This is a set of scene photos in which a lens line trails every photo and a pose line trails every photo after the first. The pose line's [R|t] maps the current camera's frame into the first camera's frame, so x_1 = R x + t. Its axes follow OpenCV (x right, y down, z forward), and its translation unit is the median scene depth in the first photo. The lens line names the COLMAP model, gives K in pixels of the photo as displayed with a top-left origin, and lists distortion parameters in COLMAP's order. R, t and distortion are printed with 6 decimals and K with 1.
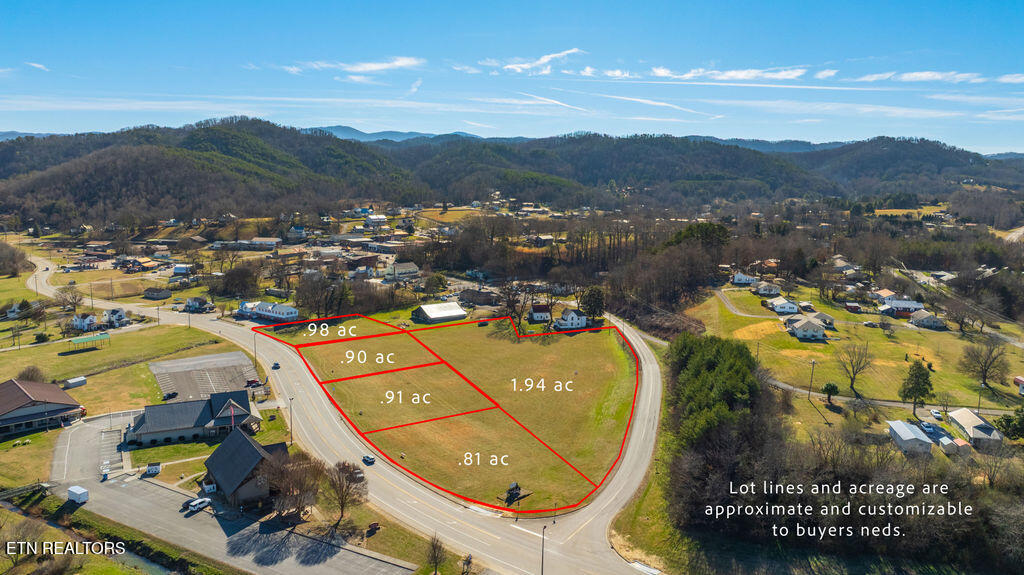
lens RADIAL K [[737.4, 0, 512.0], [0, 737.4, 287.5], [0, 0, 1]] dist [-0.024389, -0.000030]
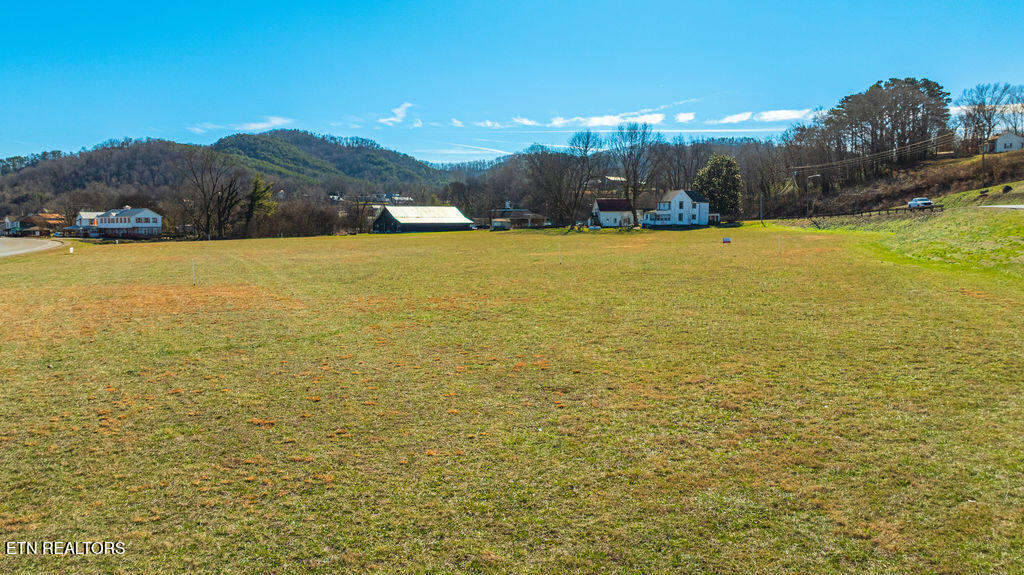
lens RADIAL K [[737.4, 0, 512.0], [0, 737.4, 287.5], [0, 0, 1]] dist [-0.024389, -0.000030]
pose [[0.996023, -0.013167, -0.088115, 0.006160], [0.007662, 0.998015, -0.062515, 0.055786], [0.088763, 0.061592, 0.994147, 0.230219]]
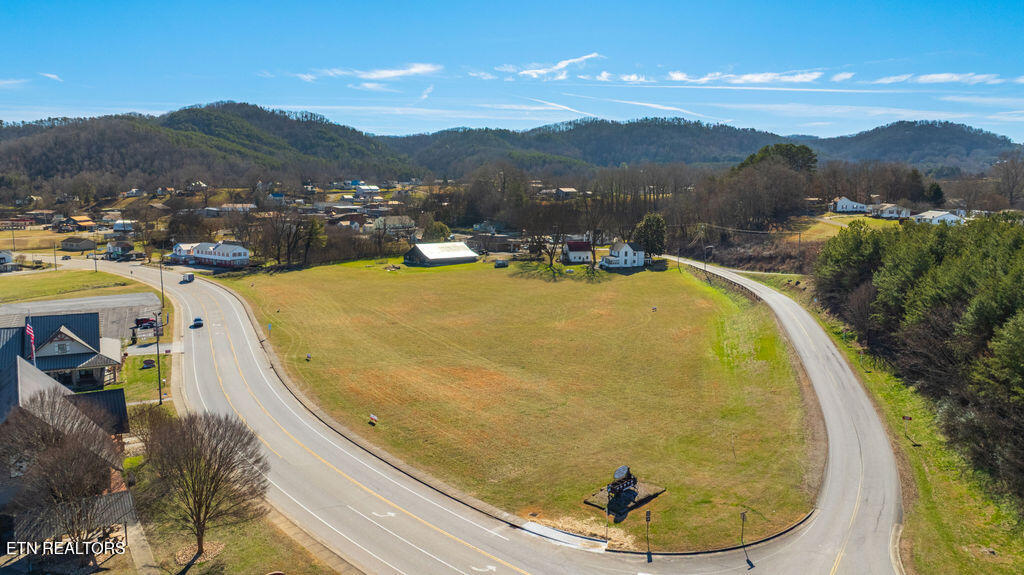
lens RADIAL K [[737.4, 0, 512.0], [0, 737.4, 287.5], [0, 0, 1]] dist [-0.024389, -0.000030]
pose [[0.999958, -0.009207, 0.000137, -0.013359], [0.009208, 0.999919, -0.008821, 0.035827], [-0.000056, 0.008822, 0.999961, 0.124669]]
